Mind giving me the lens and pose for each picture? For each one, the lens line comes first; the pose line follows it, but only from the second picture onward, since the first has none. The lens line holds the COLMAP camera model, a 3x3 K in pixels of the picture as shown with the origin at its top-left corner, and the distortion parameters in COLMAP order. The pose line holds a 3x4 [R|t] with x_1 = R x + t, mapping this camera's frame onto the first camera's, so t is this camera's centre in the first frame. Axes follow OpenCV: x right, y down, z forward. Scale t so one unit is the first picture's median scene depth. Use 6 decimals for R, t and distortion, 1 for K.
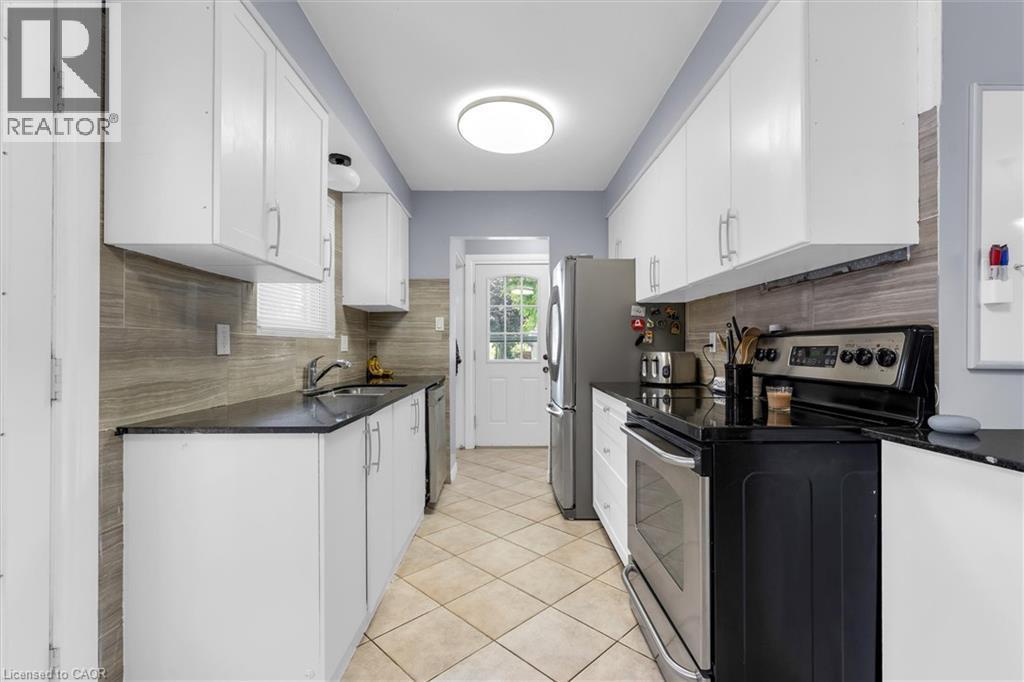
lens RADIAL K [[405.2, 0, 513.7], [0, 405.2, 345.8], [0, 0, 1]] dist [0.000875, 0.000031]
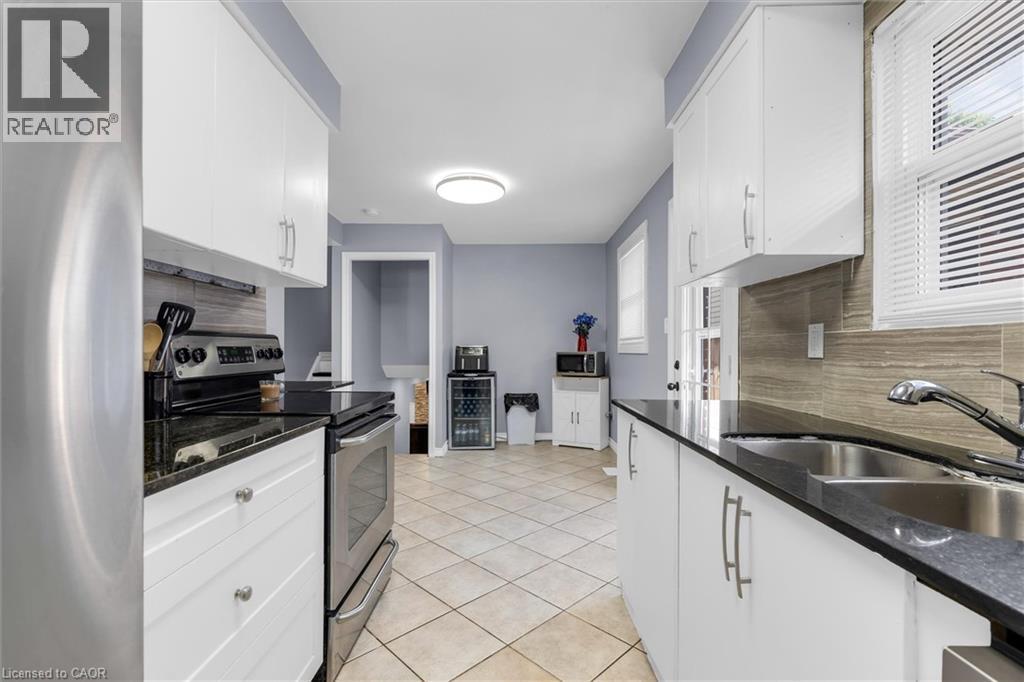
lens RADIAL K [[405.2, 0, 513.7], [0, 405.2, 345.8], [0, 0, 1]] dist [0.000875, 0.000031]
pose [[-0.999734, -0.004283, 0.022644, -0.080431], [-0.004624, 0.999876, -0.015045, 0.012262], [-0.022577, -0.015146, -0.999630, 1.967400]]
